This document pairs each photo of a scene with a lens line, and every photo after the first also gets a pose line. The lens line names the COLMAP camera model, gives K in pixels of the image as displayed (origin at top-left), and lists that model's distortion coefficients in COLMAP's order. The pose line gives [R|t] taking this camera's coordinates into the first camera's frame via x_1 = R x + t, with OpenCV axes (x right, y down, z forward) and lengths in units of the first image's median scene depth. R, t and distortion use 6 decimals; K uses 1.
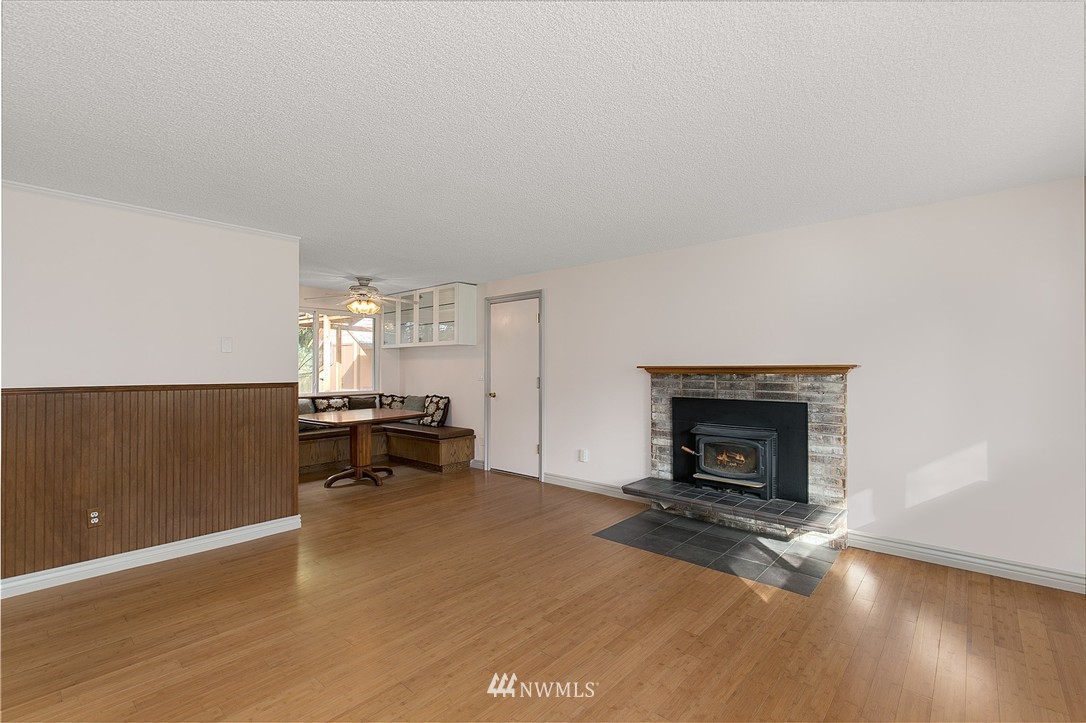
lens RADIAL K [[485.1, 0, 547.5], [0, 485.1, 364.6], [0, 0, 1]] dist [0.001596, -0.001457]
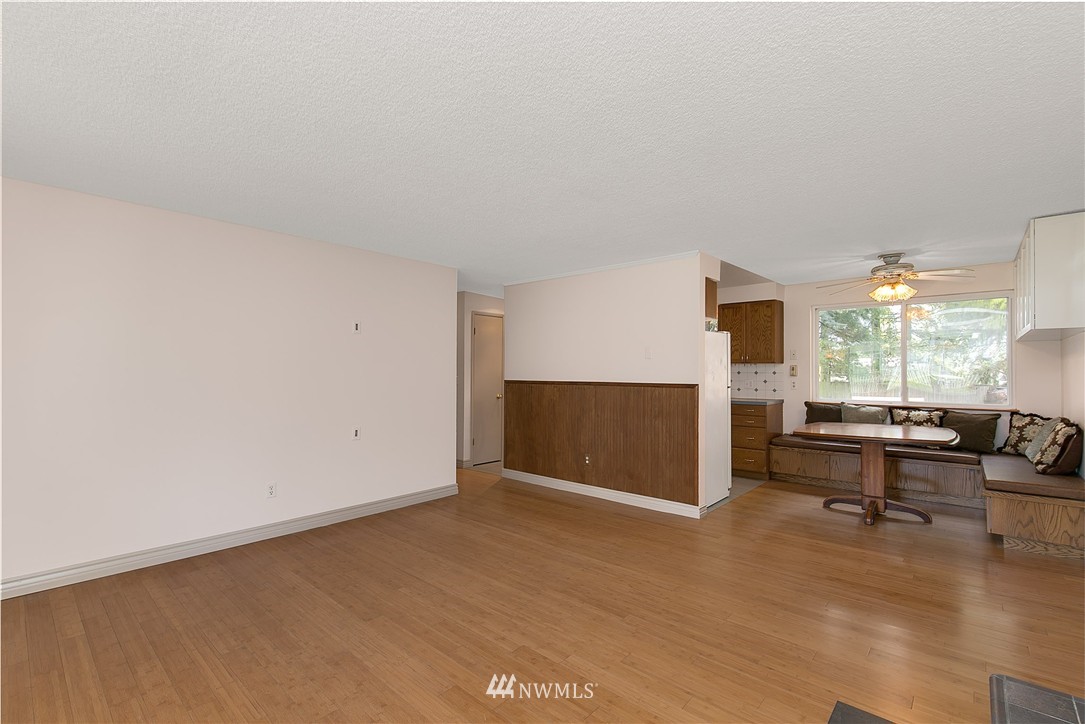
lens RADIAL K [[484.6, 0, 545.7], [0, 484.6, 371.7], [0, 0, 1]] dist [0.001596, -0.001457]
pose [[-0.002646, 0.003140, -0.999992, 0.502404], [0.005192, 0.999982, 0.003126, 0.003139], [0.999983, -0.005183, -0.002662, 0.586387]]
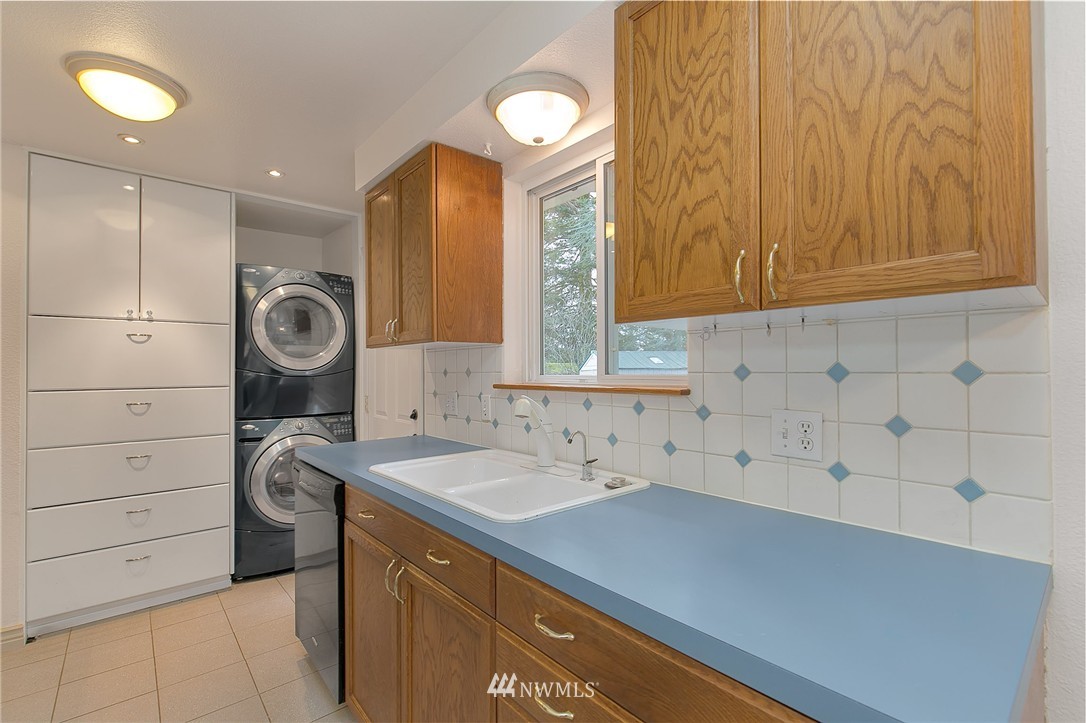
lens RADIAL K [[485.1, 0, 548.2], [0, 485.1, 362.9], [0, 0, 1]] dist [0.001596, -0.001457]
pose [[-0.130457, -0.007838, -0.991423, -0.646788], [0.016174, 0.999819, -0.010033, 0.009449], [0.991322, -0.017344, -0.130306, 1.082021]]
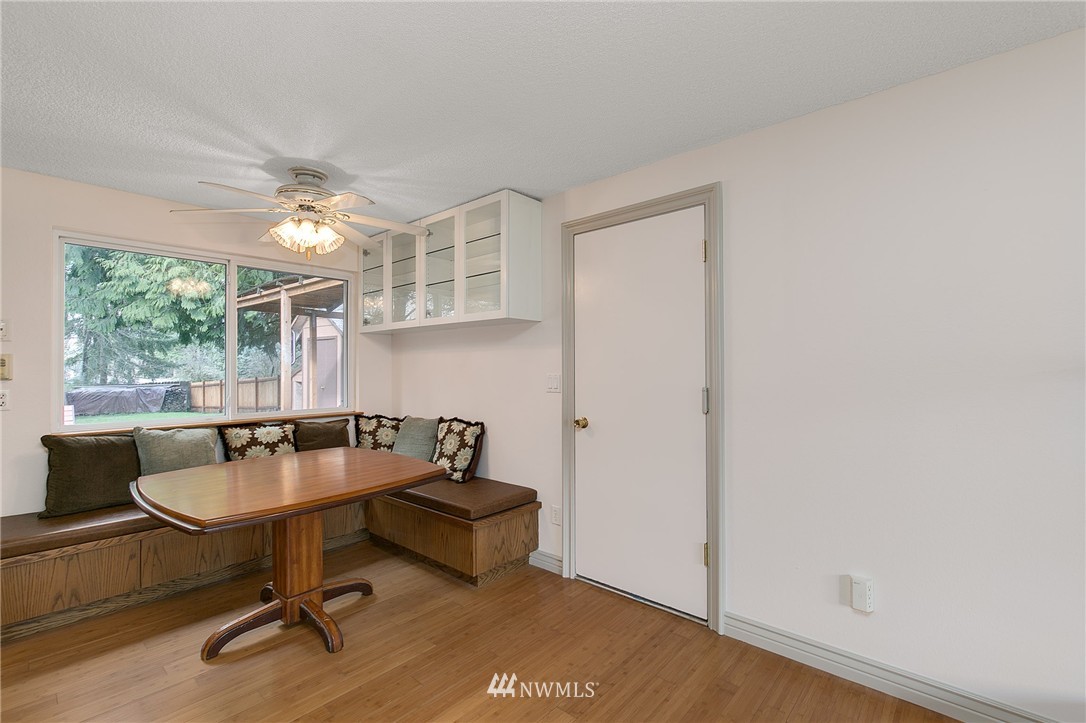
lens RADIAL K [[485.1, 0, 546.2], [0, 485.1, 363.4], [0, 0, 1]] dist [0.001596, -0.001457]
pose [[0.999994, -0.002530, -0.002517, -0.196000], [0.002526, 0.999995, -0.001754, 0.005715], [0.002521, 0.001748, 0.999995, 0.695940]]
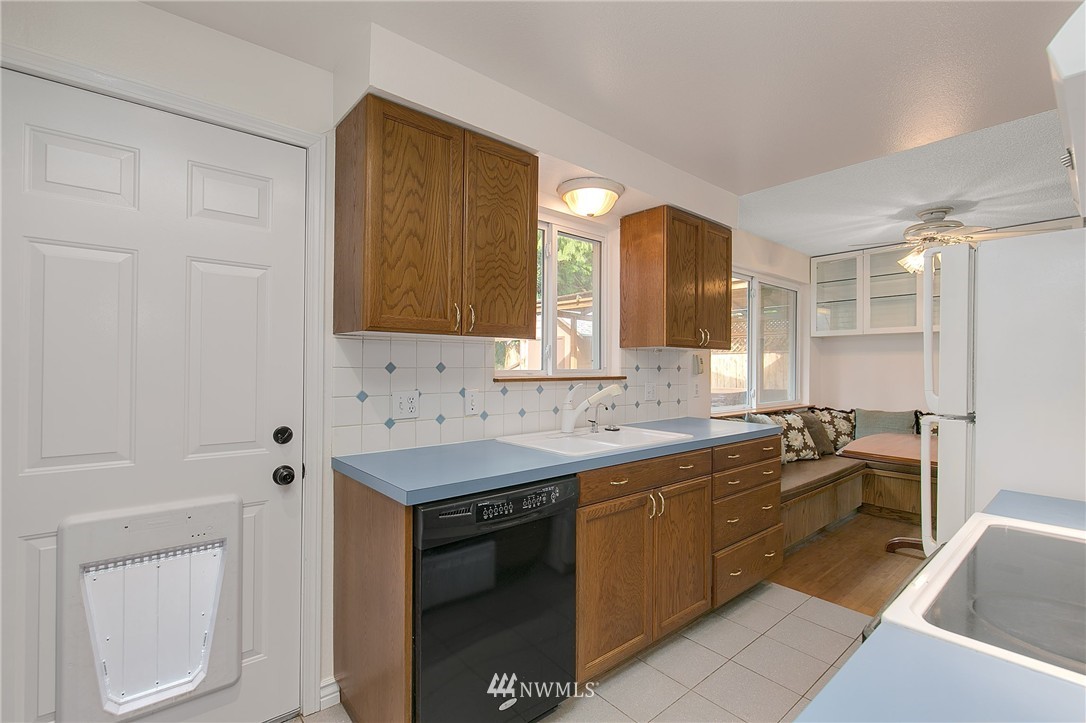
lens RADIAL K [[485.1, 0, 545.6], [0, 485.1, 362.0], [0, 0, 1]] dist [0.001596, -0.001457]
pose [[0.991159, 0.007526, -0.132464, -0.977921], [-0.007789, 0.999969, -0.001470, 0.007456], [0.132449, 0.002489, 0.991187, 0.480371]]
